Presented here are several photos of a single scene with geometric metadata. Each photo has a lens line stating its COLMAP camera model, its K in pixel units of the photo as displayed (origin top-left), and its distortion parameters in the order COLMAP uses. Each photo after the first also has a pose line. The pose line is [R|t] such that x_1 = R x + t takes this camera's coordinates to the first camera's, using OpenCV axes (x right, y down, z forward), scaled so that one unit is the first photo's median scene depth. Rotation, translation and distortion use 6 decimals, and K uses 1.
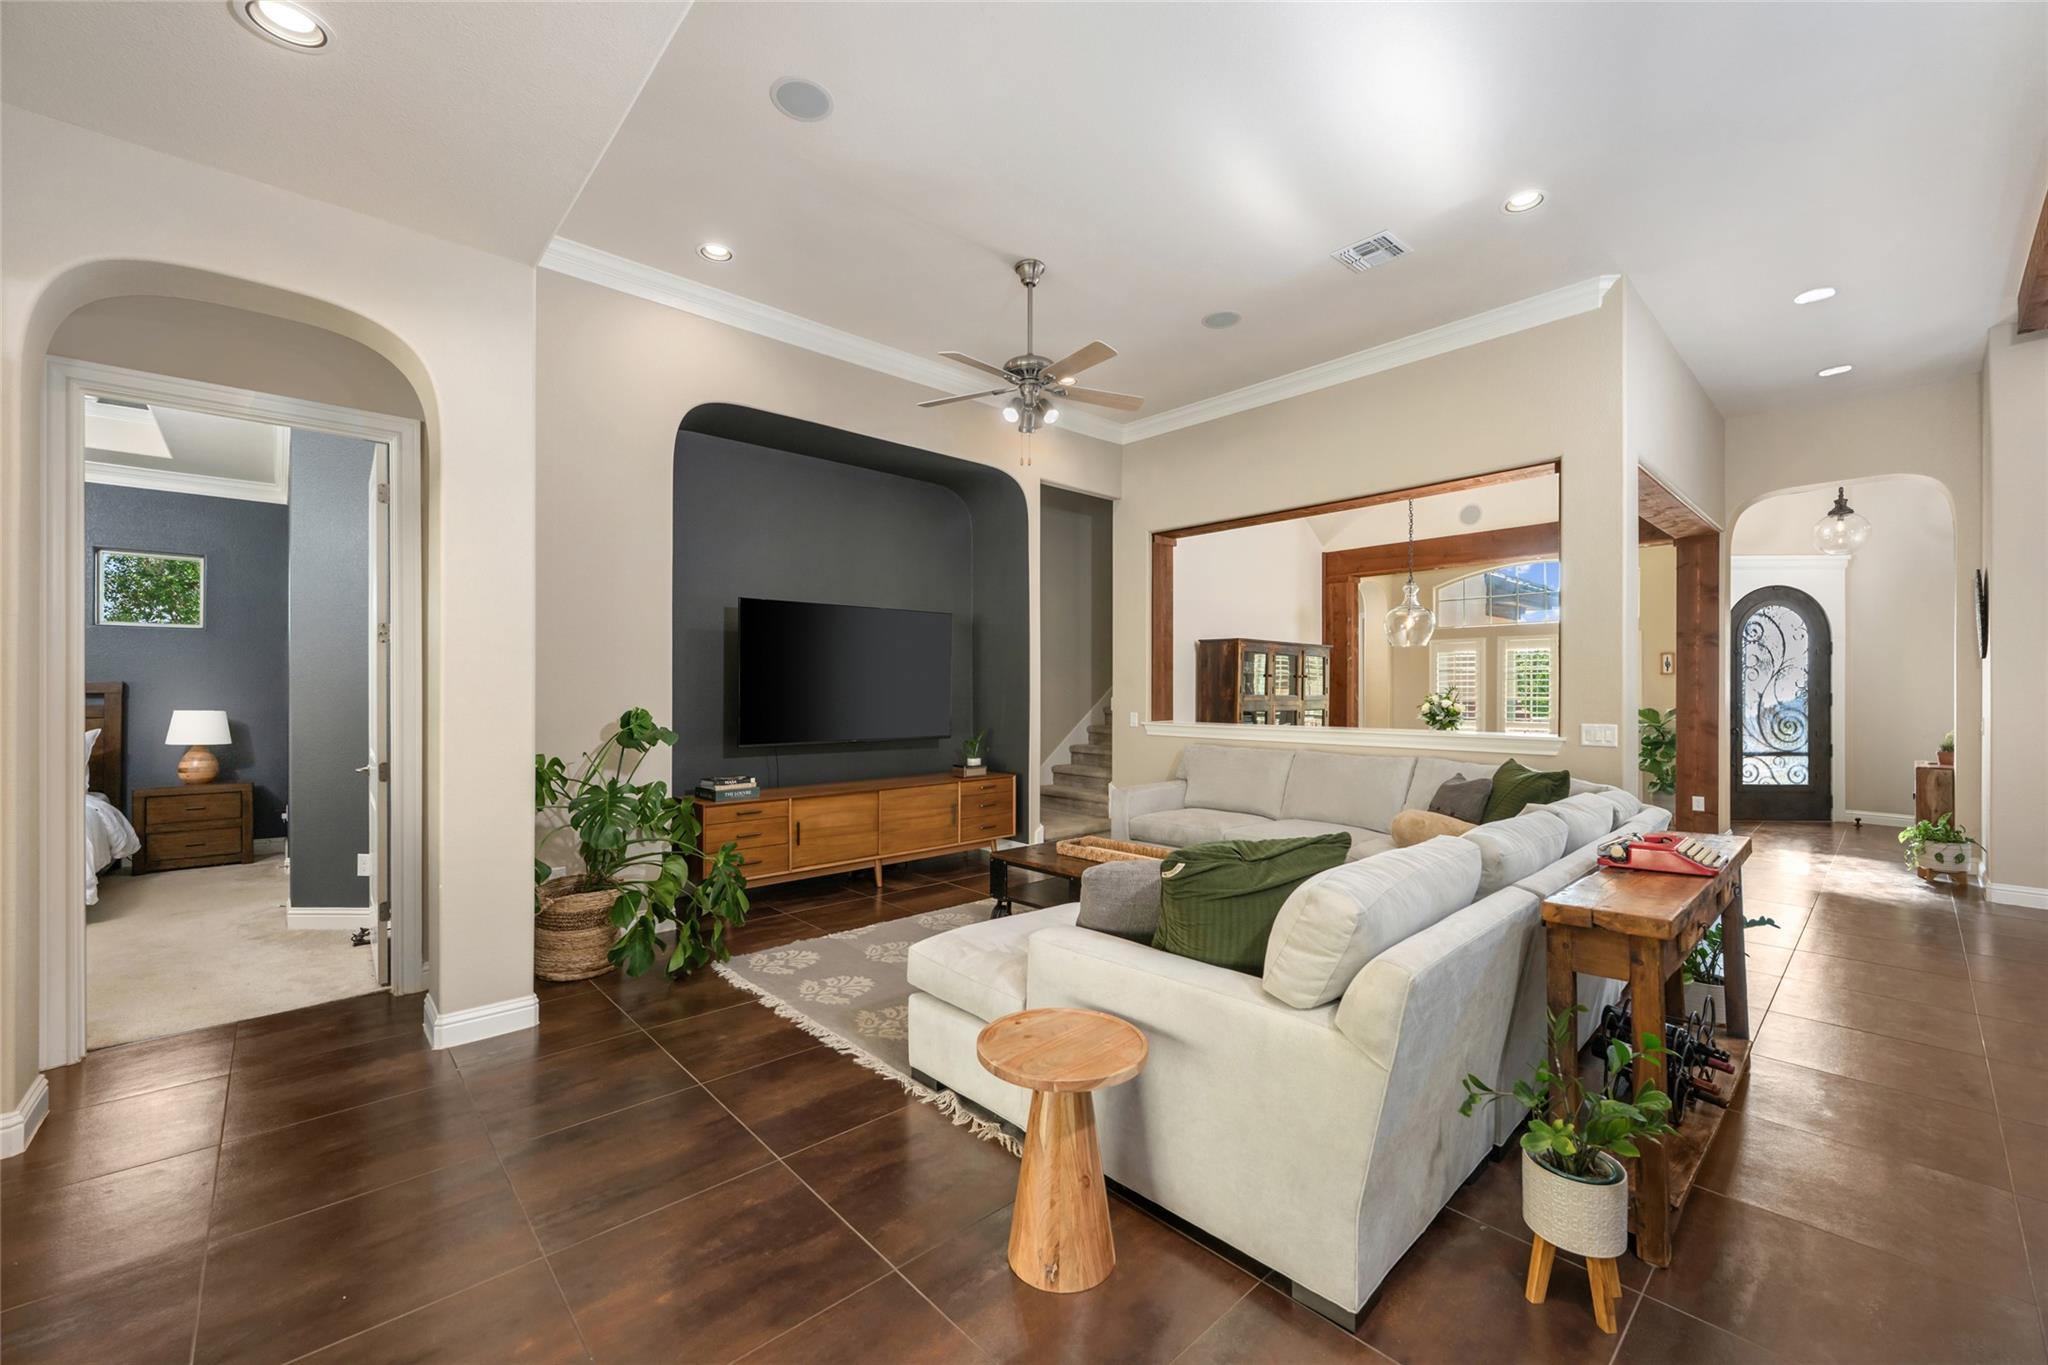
lens RADIAL K [[812.6, 0, 1022.5], [0, 812.6, 698.9], [0, 0, 1]] dist [0.000196, -0.000012]
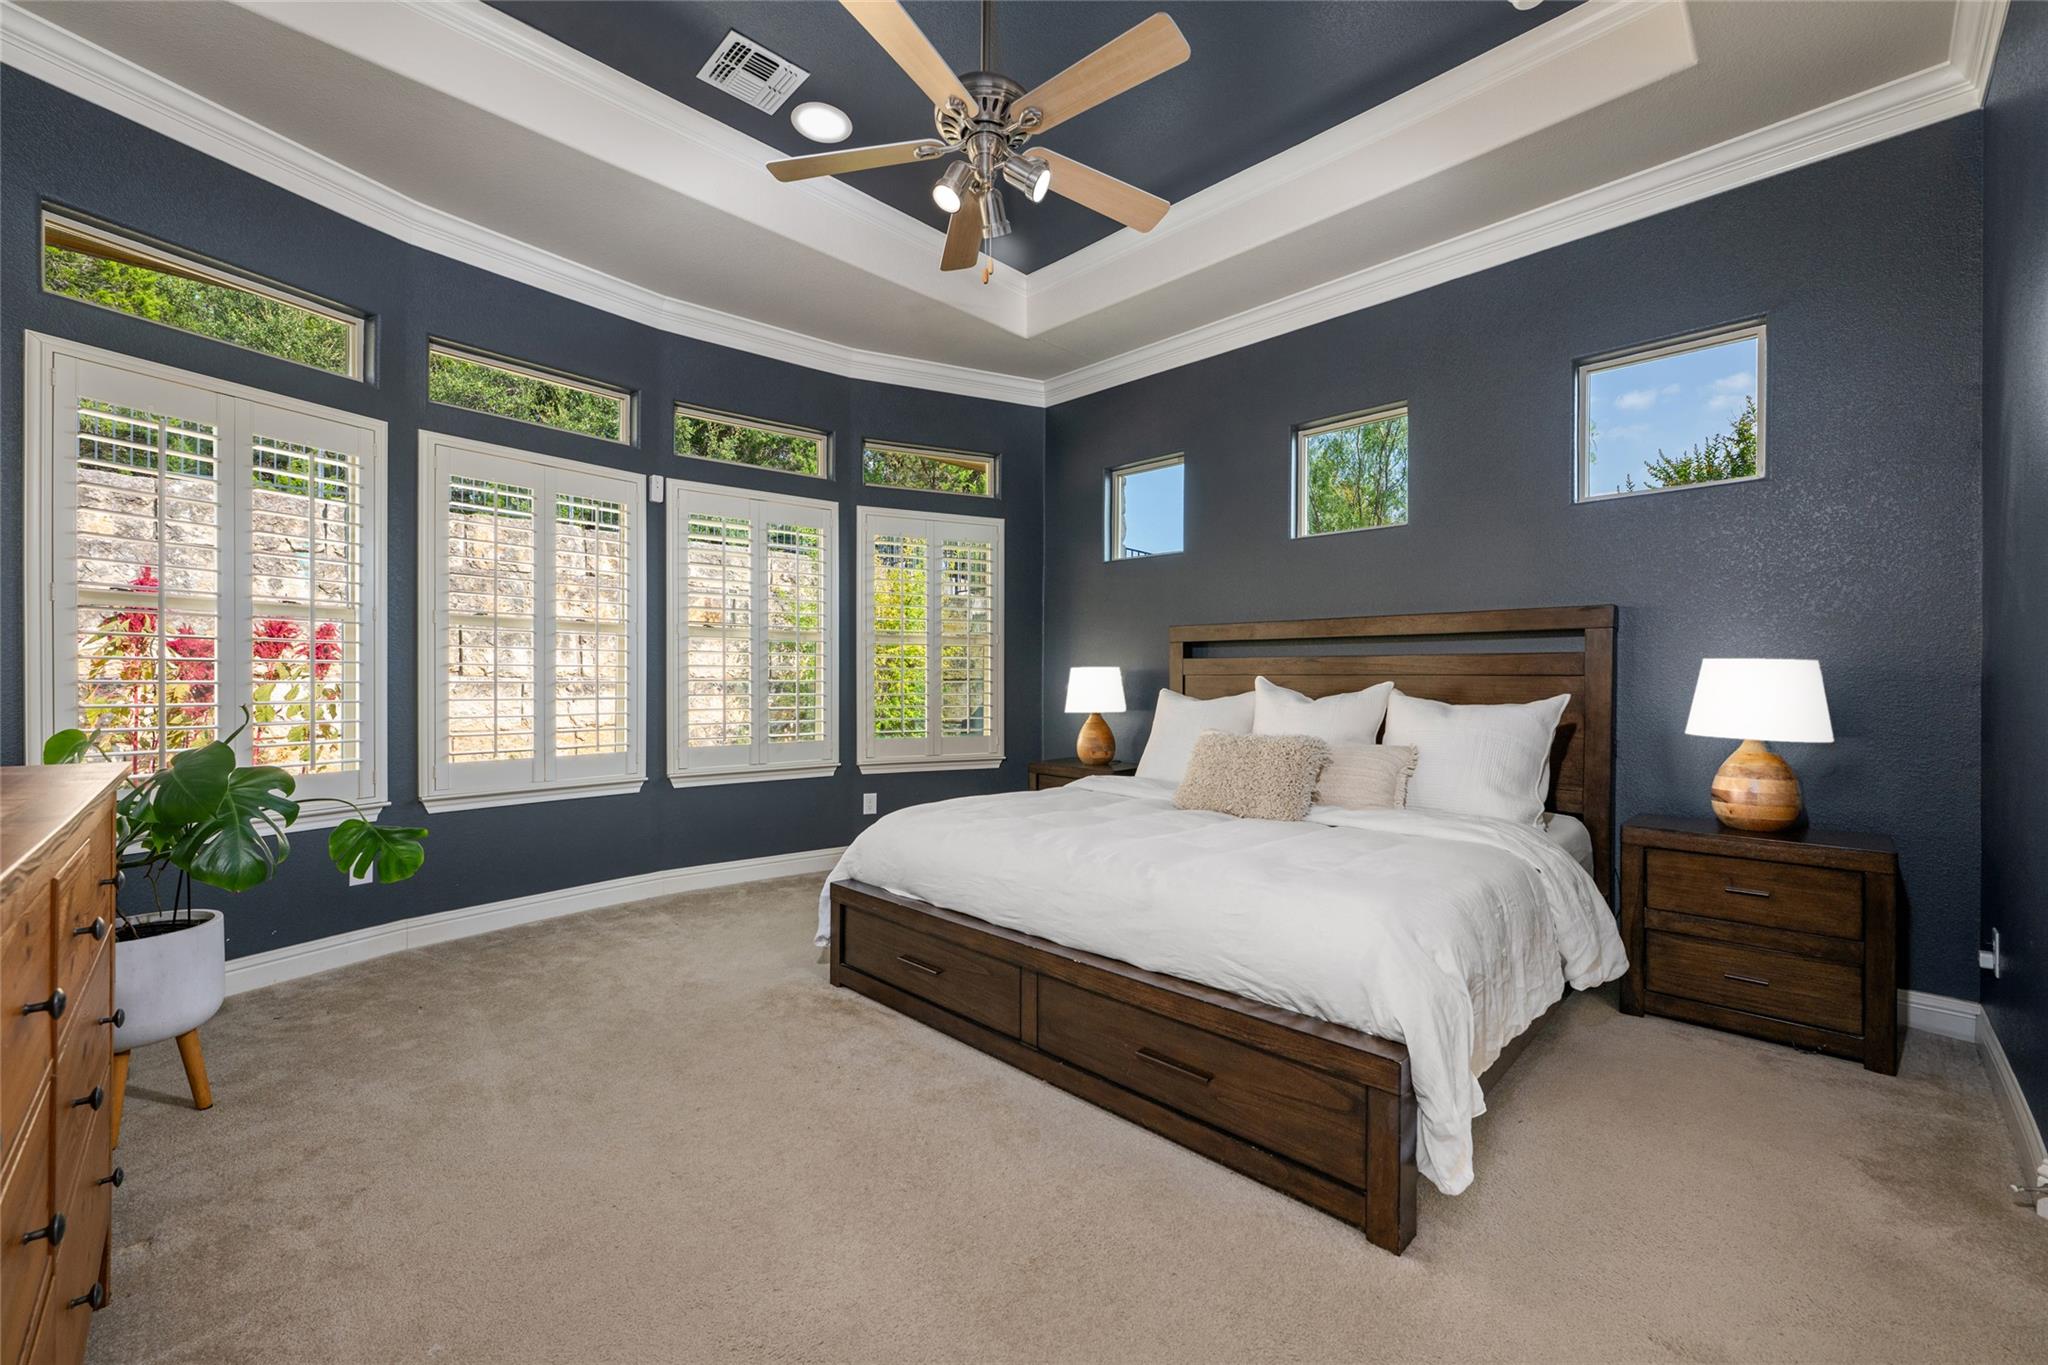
lens RADIAL K [[812.6, 0, 1014.5], [0, 812.6, 687.2], [0, 0, 1]] dist [0.000196, -0.000012]
pose [[0.038062, 0.006348, -0.999255, -0.610660], [0.002573, 0.999976, 0.006450, 0.025881], [0.999272, -0.002817, 0.038045, 0.603832]]
